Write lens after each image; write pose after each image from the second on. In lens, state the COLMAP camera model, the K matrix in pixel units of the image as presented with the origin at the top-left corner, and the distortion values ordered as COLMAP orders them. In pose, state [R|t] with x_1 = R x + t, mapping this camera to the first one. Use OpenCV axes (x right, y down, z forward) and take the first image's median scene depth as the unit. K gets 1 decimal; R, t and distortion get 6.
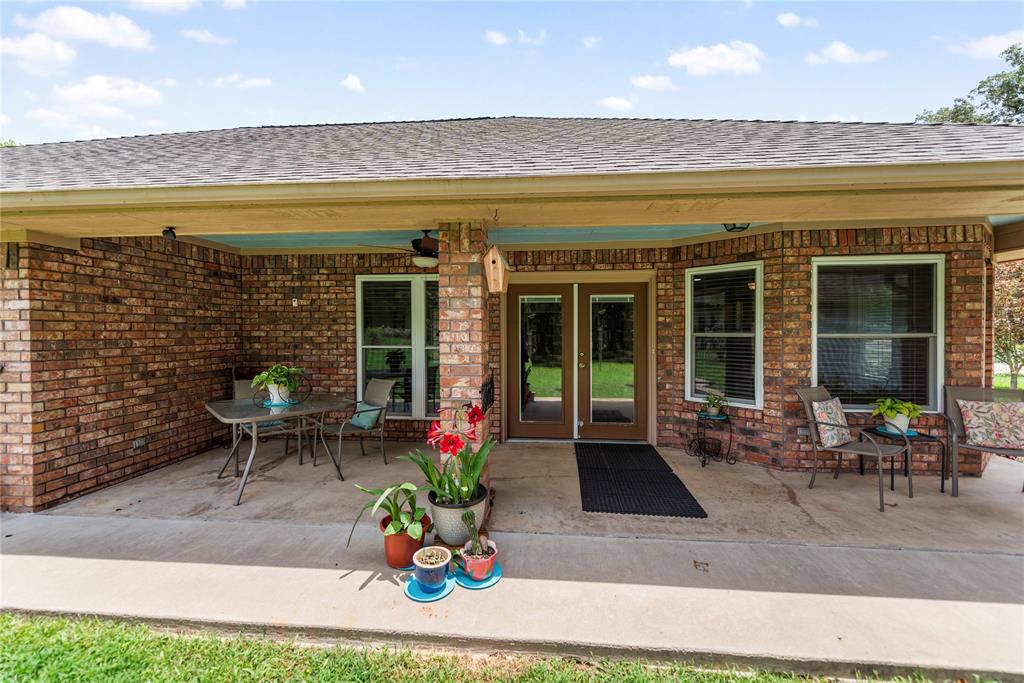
lens RADIAL K [[406.9, 0, 508.1], [0, 406.9, 339.8], [0, 0, 1]] dist [0.011877, -0.005429]
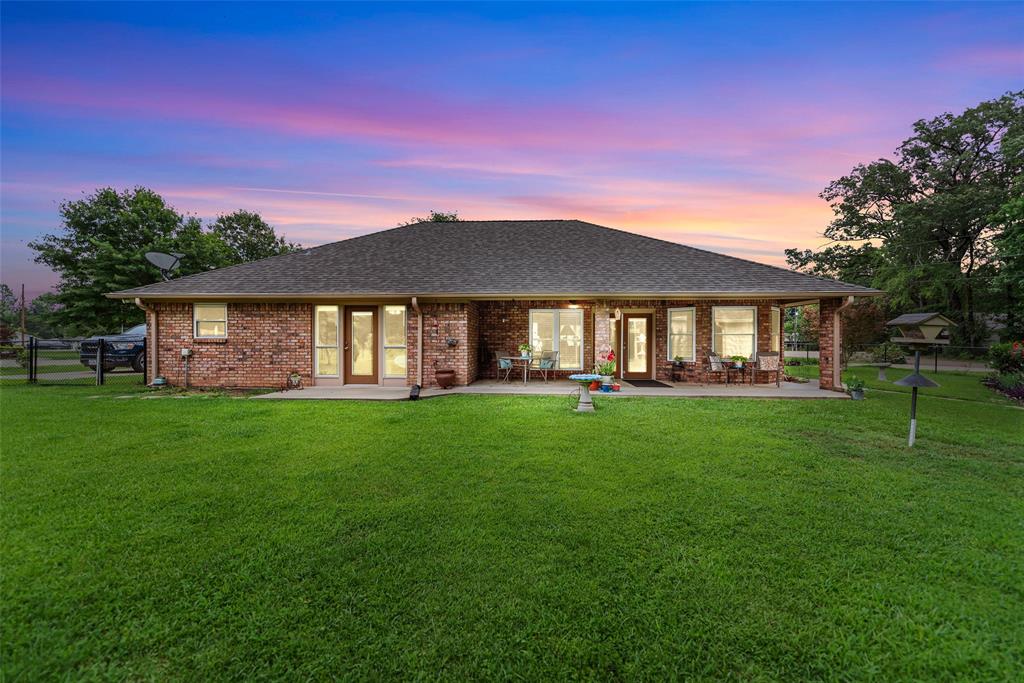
lens RADIAL K [[406.9, 0, 508.1], [0, 406.9, 339.8], [0, 0, 1]] dist [0.011877, -0.005429]
pose [[0.999499, 0.005706, 0.031119, -0.780546], [-0.004790, 0.999556, -0.029410, 0.122836], [-0.031273, 0.029246, 0.999083, -1.852405]]
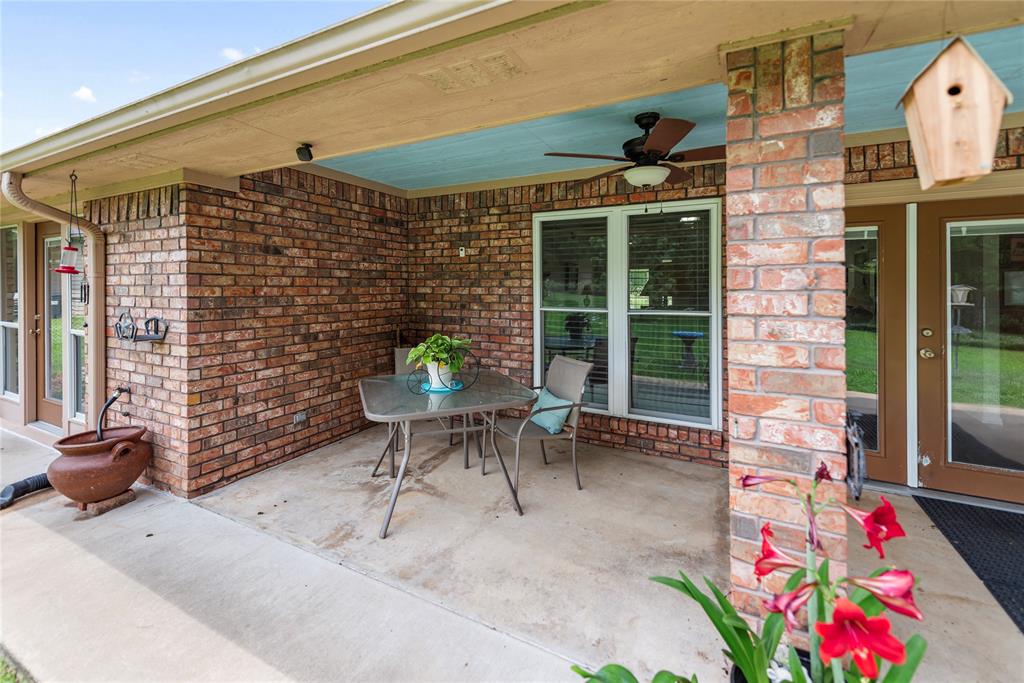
lens RADIAL K [[406.9, 0, 508.1], [0, 406.9, 339.8], [0, 0, 1]] dist [0.011877, -0.005429]
pose [[0.927889, 0.052427, -0.369153, -0.173117], [-0.012692, 0.993933, 0.109254, -0.009721], [0.372641, -0.096690, 0.922924, 0.361708]]
